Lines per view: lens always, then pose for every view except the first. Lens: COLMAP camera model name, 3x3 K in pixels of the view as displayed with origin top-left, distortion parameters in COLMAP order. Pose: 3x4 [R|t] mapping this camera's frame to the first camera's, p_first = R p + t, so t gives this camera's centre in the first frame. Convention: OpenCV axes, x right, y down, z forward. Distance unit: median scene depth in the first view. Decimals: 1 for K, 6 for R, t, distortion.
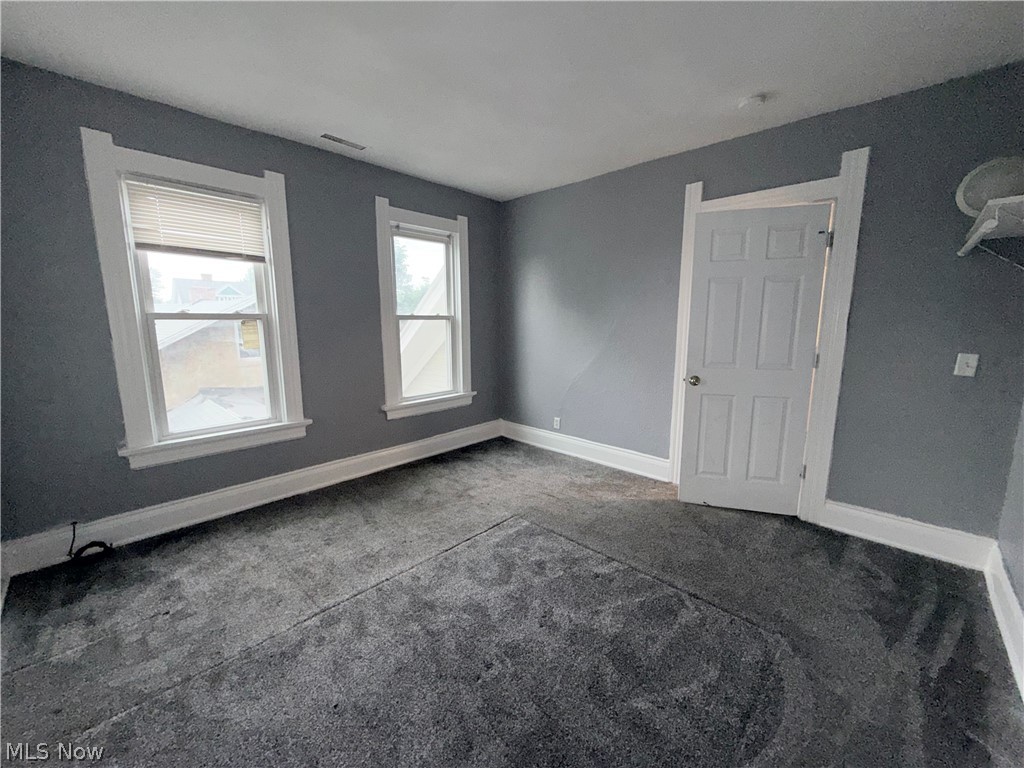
lens RADIAL K [[409.2, 0, 514.4], [0, 409.2, 387.0], [0, 0, 1]] dist [-0.004086, -0.000405]
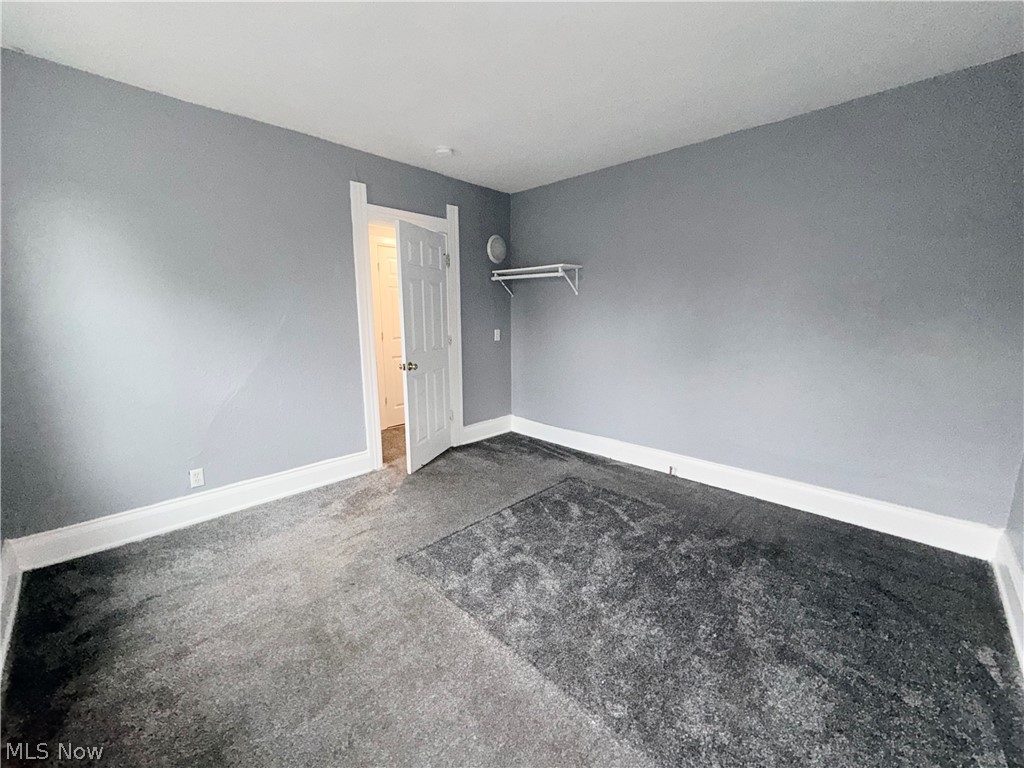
lens RADIAL K [[409.2, 0, 510.3], [0, 409.2, 384.7], [0, 0, 1]] dist [-0.004086, -0.000405]
pose [[0.014209, -0.184662, 0.982699, -0.685899], [0.158895, 0.970727, 0.180115, -0.126349], [-0.987193, 0.153587, 0.043135, 0.659748]]
